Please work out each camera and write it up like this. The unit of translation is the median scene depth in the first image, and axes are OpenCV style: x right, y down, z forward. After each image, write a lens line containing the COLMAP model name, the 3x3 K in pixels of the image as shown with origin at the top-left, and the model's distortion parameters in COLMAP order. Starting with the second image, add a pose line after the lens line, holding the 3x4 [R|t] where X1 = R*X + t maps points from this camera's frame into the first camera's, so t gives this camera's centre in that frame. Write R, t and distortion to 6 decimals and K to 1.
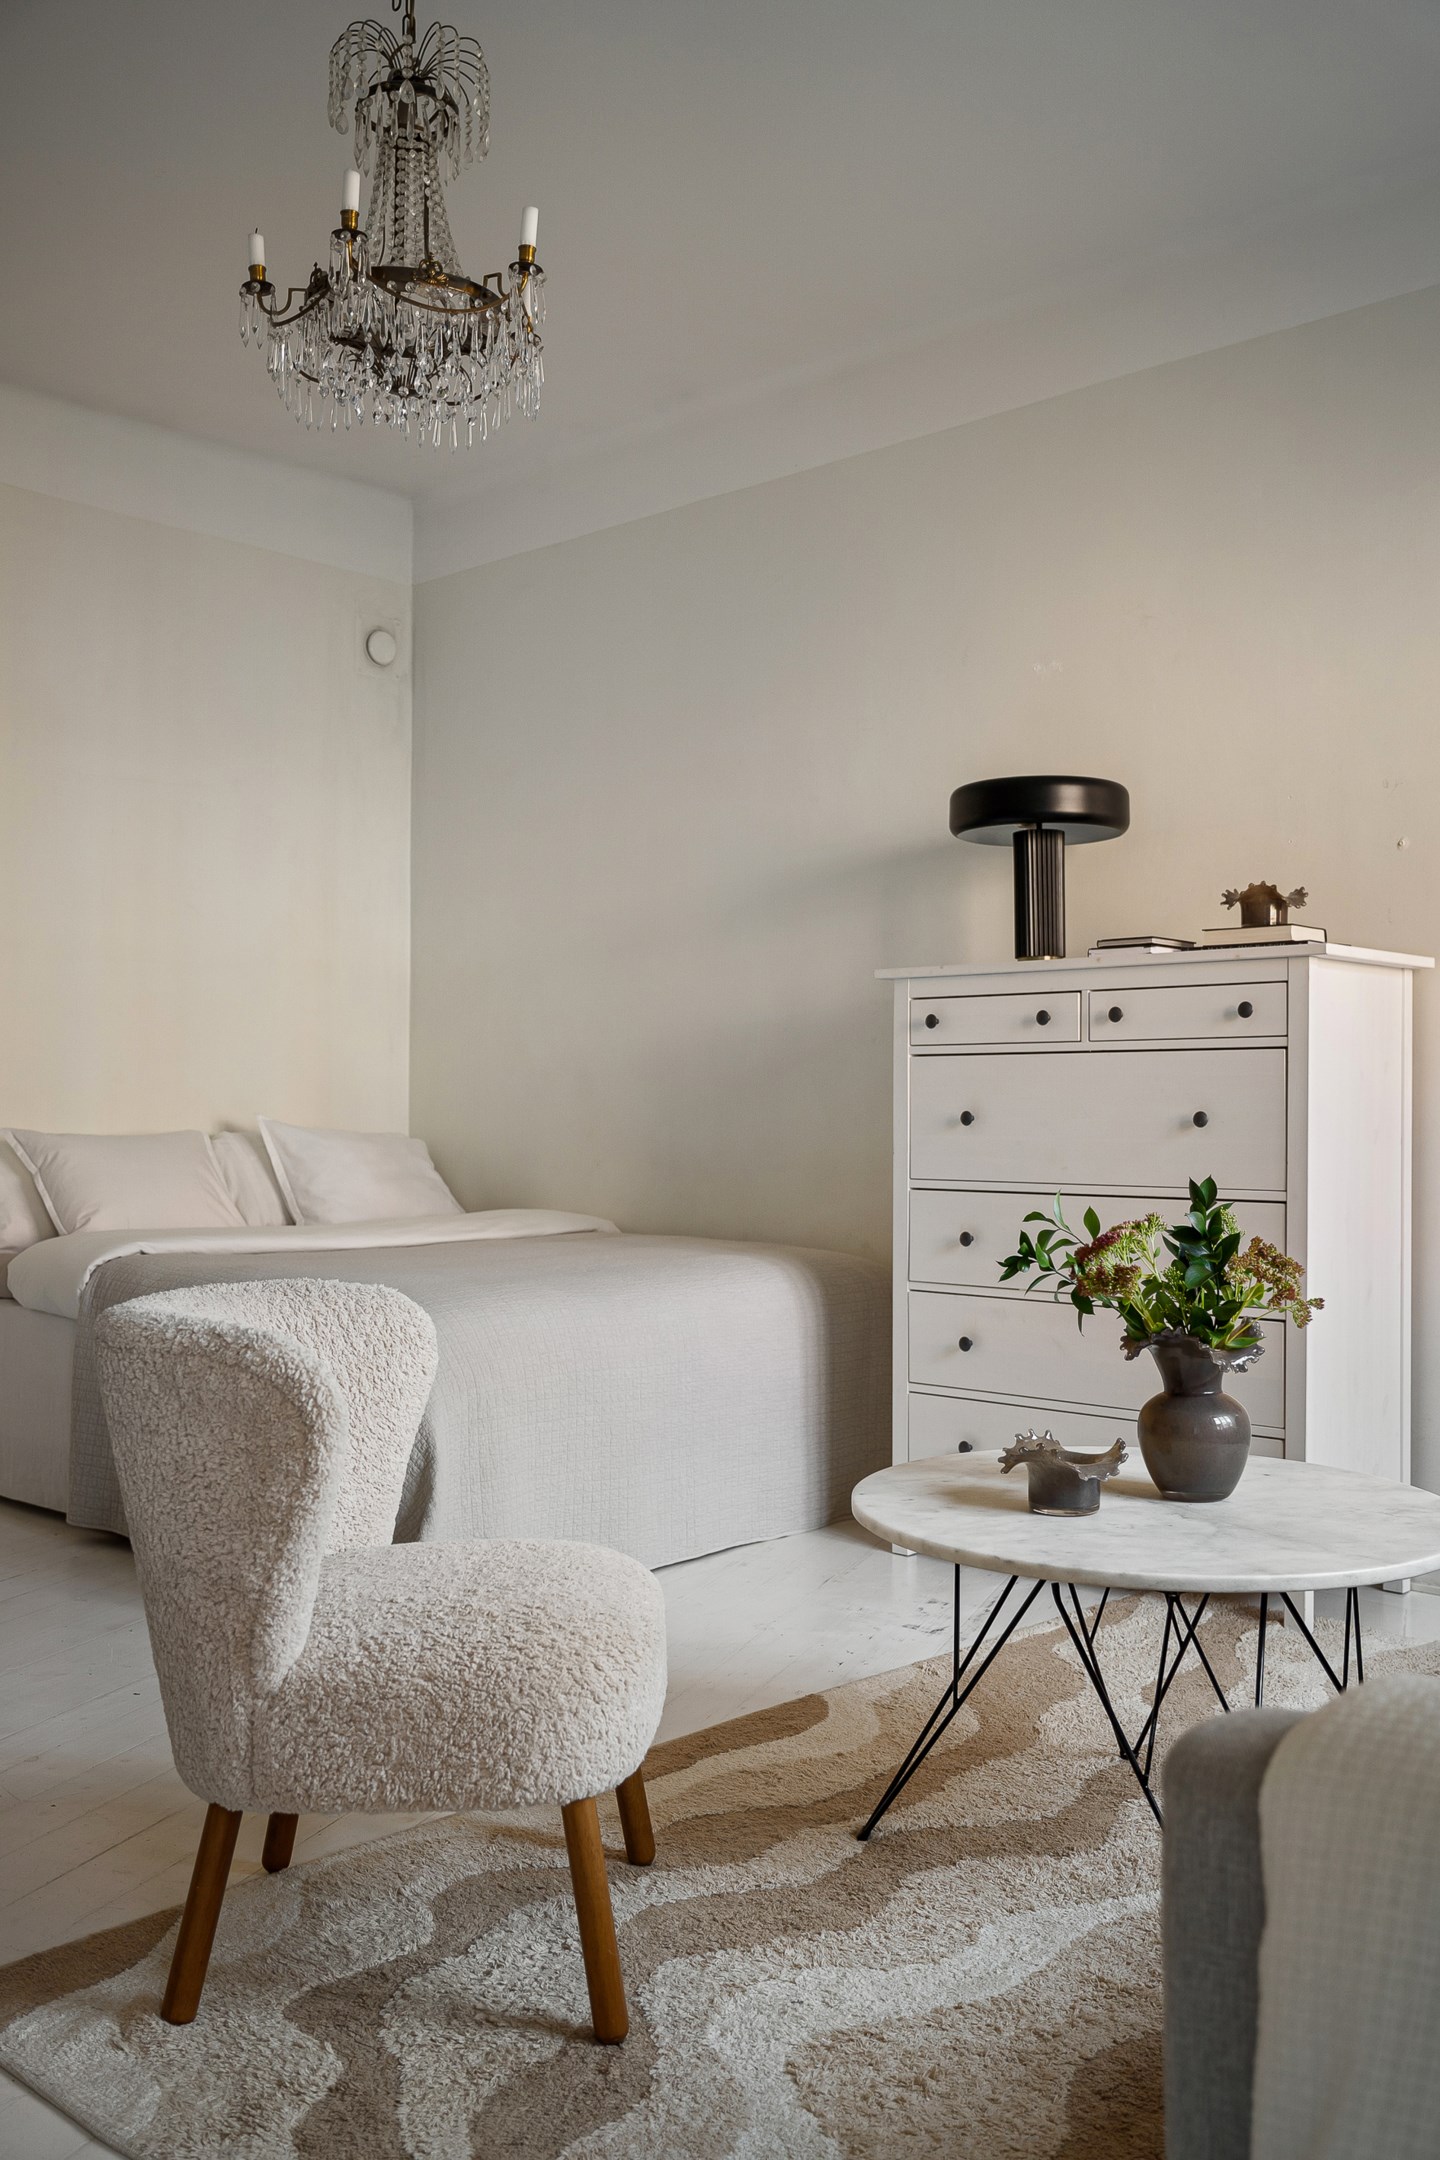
lens RADIAL K [[1941.1, 0, 720.0], [0, 1941.1, 1080.0], [0, 0, 1]] dist [0.005128, -0.012365]
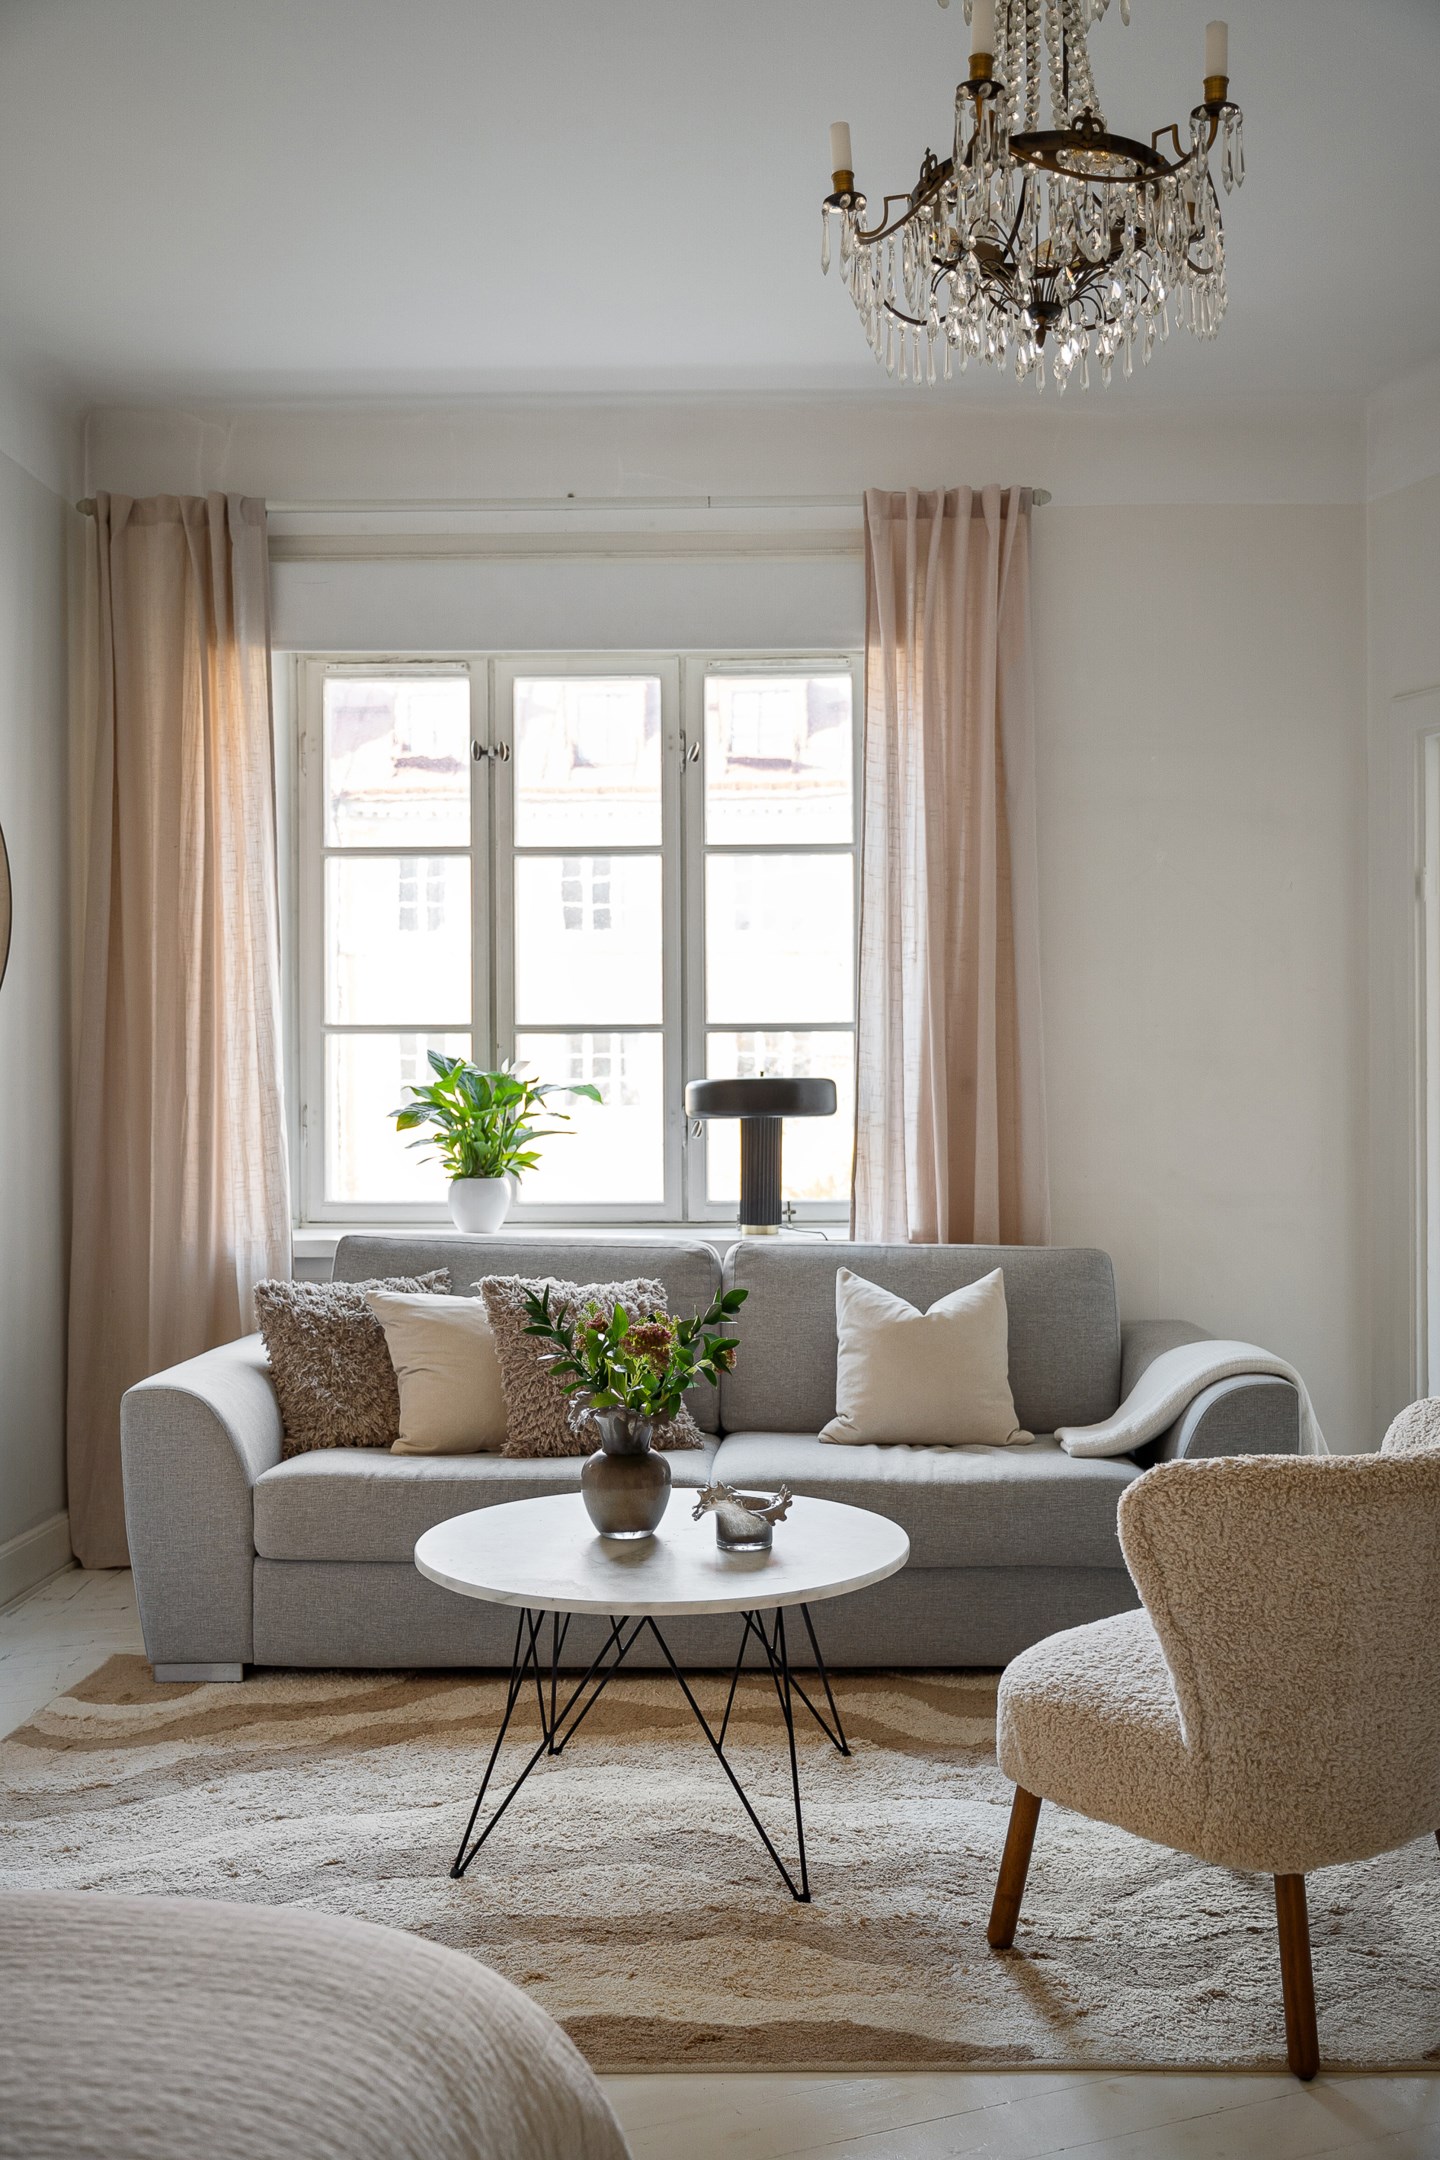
lens RADIAL K [[1875.6, 0, 791.3], [0, 1875.6, 1093.0], [0, 0, 1]] dist [-0.008210, -0.005966]
pose [[-0.678022, -0.000189, 0.735041, -0.460621], [-0.006442, 0.999963, -0.005686, -0.038177], [-0.735013, -0.008590, -0.677999, 1.144842]]
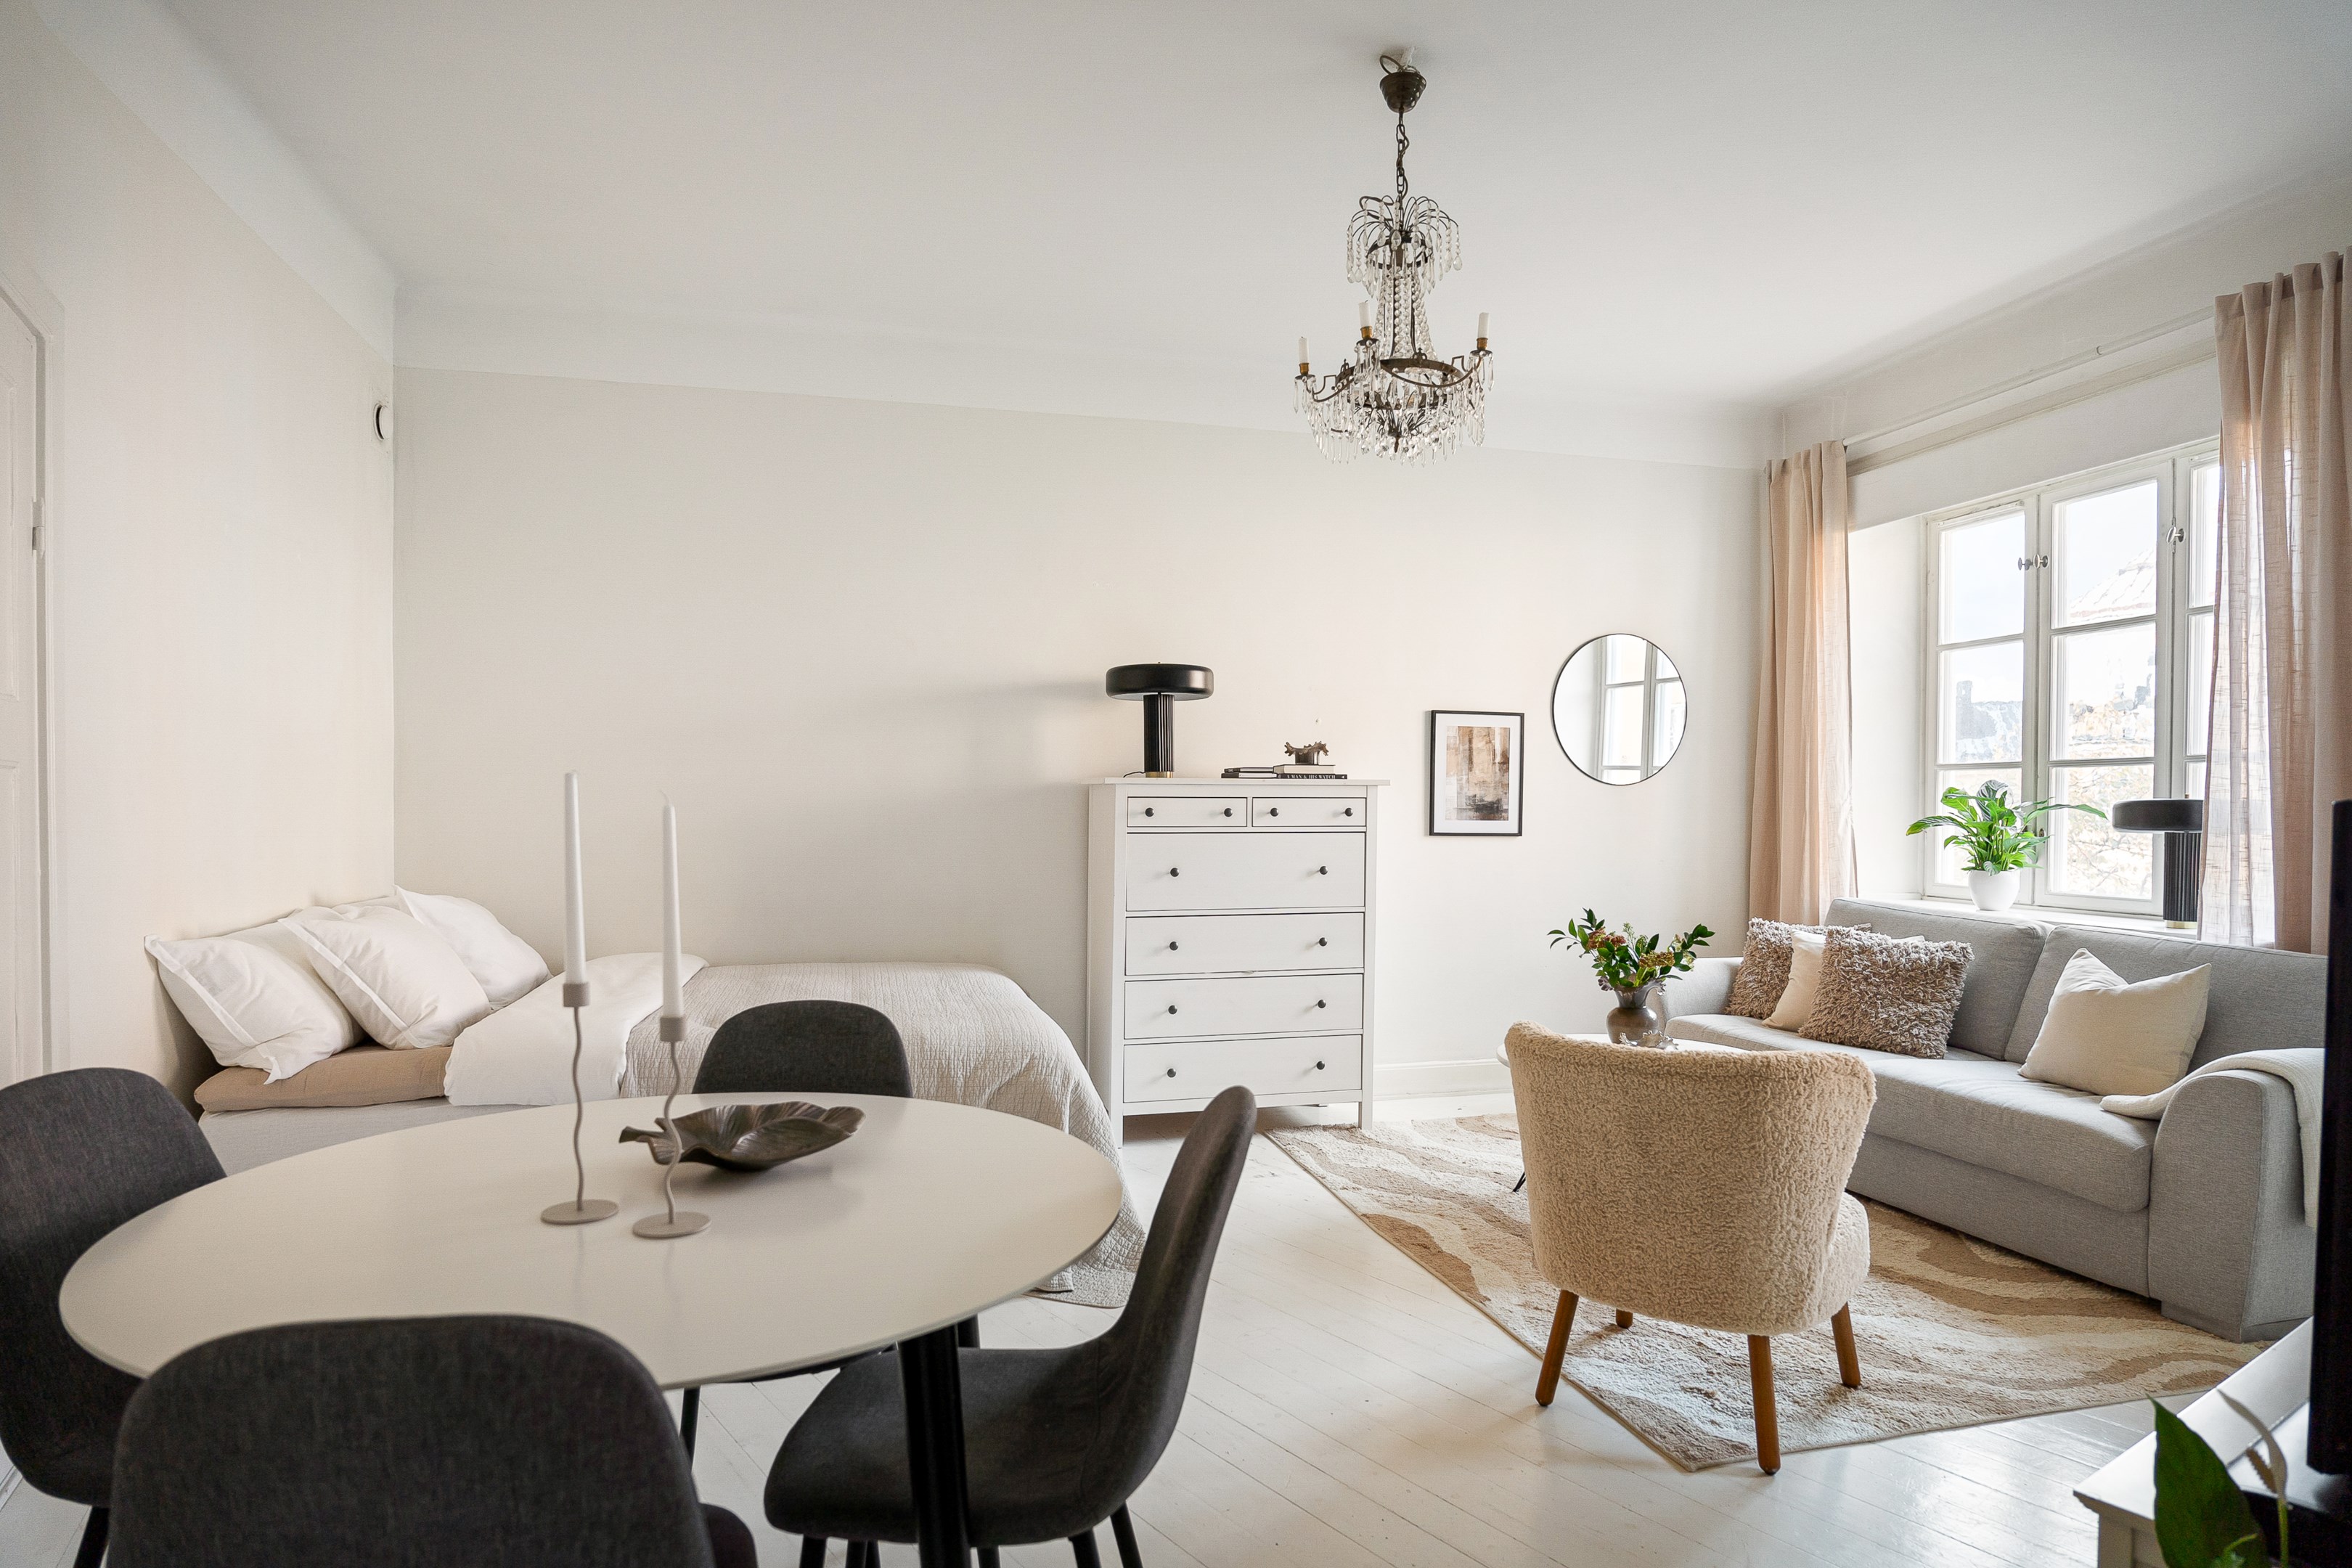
lens RADIAL K [[1307.8, 0, 1209.6], [0, 1307.8, 836.9], [0, 0, 1]] dist [-0.020267, 0.002454]
pose [[0.504452, -0.019641, 0.863216, -0.845743], [-0.014754, 0.999399, 0.031361, -0.047110], [-0.863313, -0.028557, 0.503859, 0.444207]]
